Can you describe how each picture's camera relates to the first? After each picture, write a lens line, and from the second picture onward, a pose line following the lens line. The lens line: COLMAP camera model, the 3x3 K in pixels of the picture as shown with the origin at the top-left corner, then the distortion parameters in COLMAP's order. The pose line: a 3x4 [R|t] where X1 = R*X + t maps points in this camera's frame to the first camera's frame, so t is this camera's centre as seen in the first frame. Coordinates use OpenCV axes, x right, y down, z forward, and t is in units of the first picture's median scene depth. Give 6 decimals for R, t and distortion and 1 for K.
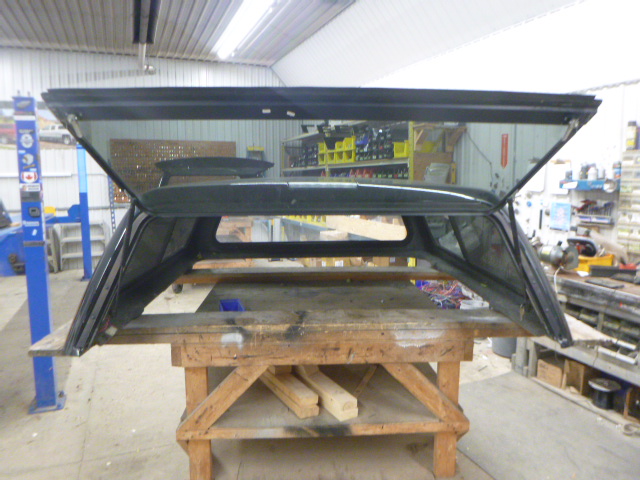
lens RADIAL K [[464.1, 0, 320.0], [0, 464.1, 240.0], [0, 0, 1]] dist [-0.047291, 0.008409]
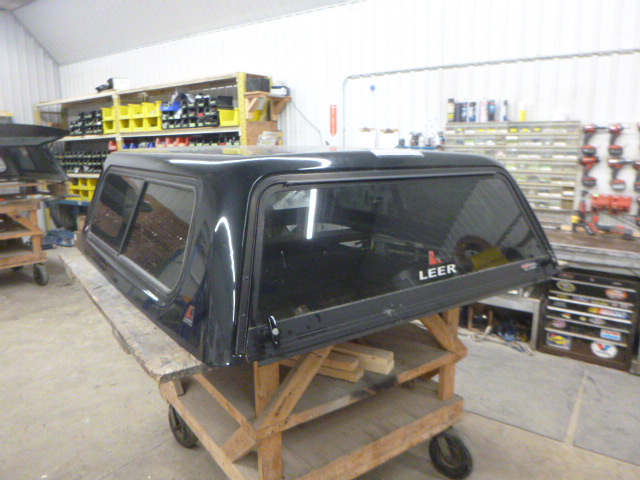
lens RADIAL K [[464.1, 0, 320.0], [0, 464.1, 240.0], [0, 0, 1]] dist [-0.047291, 0.008409]
pose [[0.844186, -0.108091, 0.525039, -0.209503], [0.075449, 0.993668, 0.083259, -0.004571], [-0.530713, -0.030673, 0.846996, 0.065280]]
